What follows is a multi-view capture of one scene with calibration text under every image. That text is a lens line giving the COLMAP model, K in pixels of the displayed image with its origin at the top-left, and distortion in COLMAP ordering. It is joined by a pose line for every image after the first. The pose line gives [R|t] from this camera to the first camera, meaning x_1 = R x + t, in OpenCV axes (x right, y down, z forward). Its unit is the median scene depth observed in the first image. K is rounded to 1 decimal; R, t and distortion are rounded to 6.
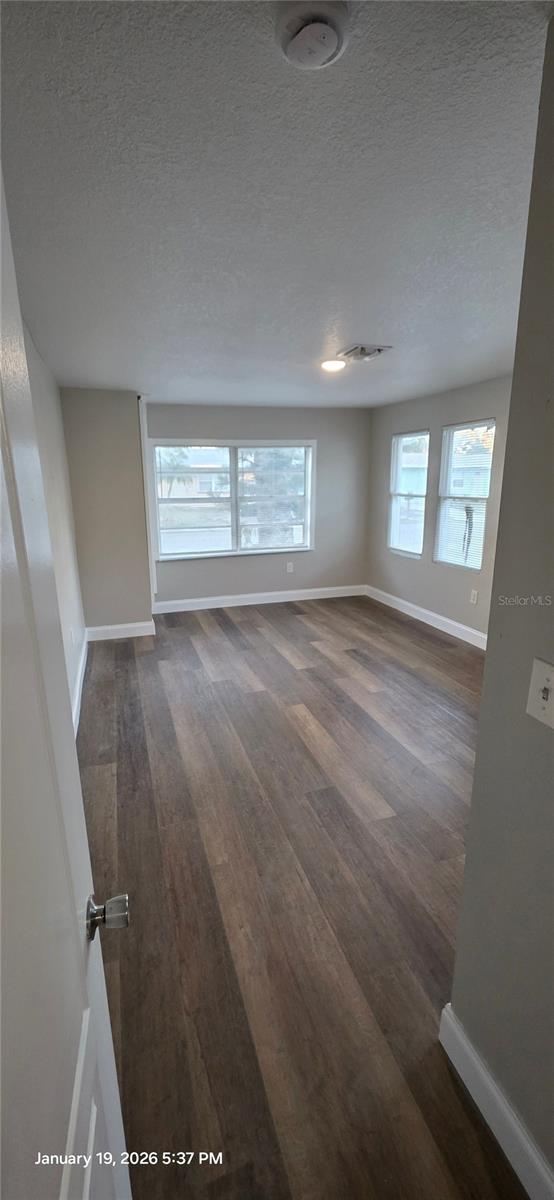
lens RADIAL K [[479.6, 0, 278.7], [0, 479.6, 602.9], [0, 0, 1]] dist [-0.000661, -0.000254]
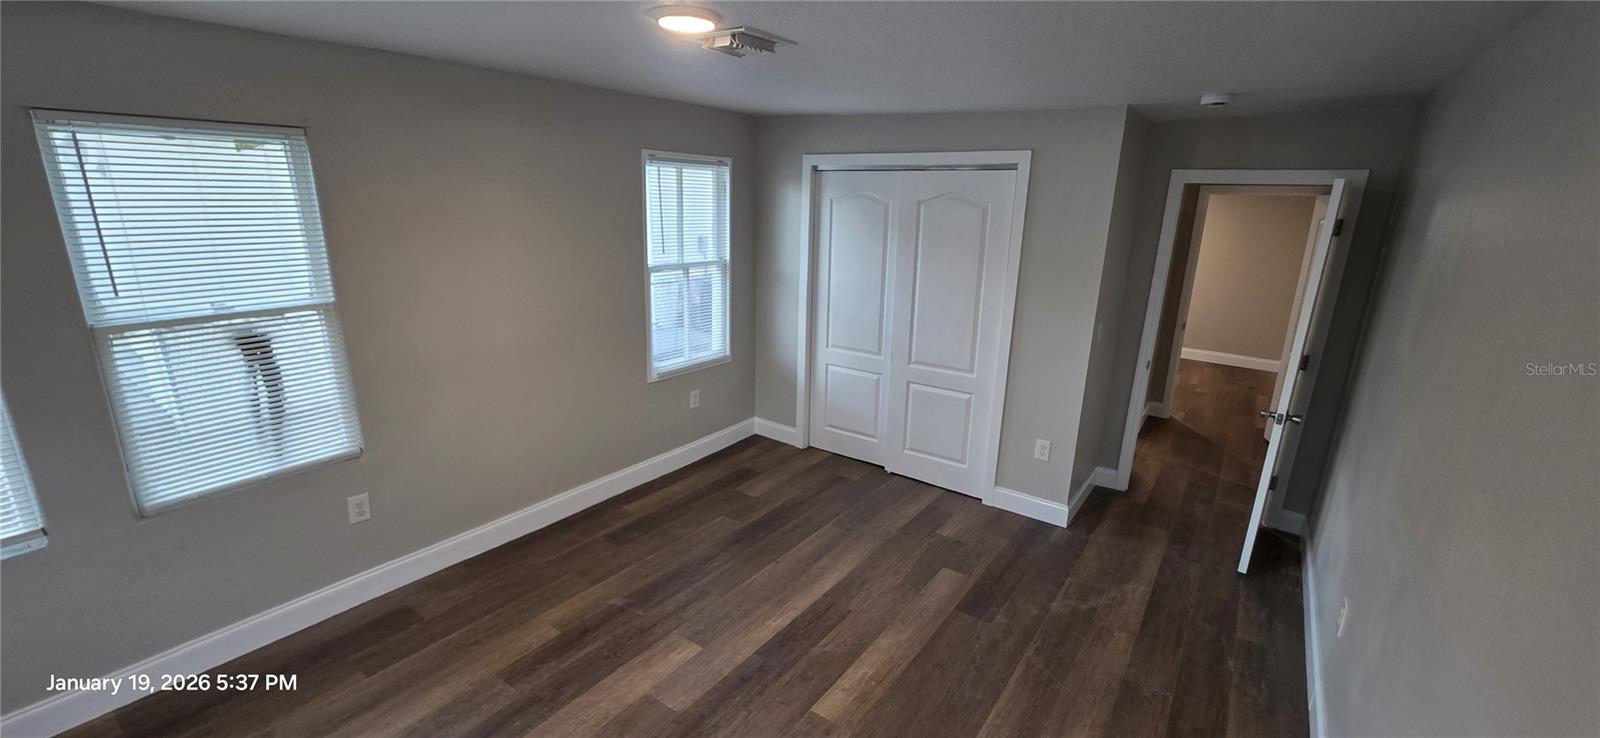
lens RADIAL K [[639.4, 0, 804.8], [0, 639.4, 371.7], [0, 0, 1]] dist [-0.000661, -0.000254]
pose [[-0.582255, -0.224425, 0.781416, -0.475474], [0.186888, 0.898459, 0.397296, -0.464086], [-0.791234, 0.377365, -0.481191, 1.403493]]
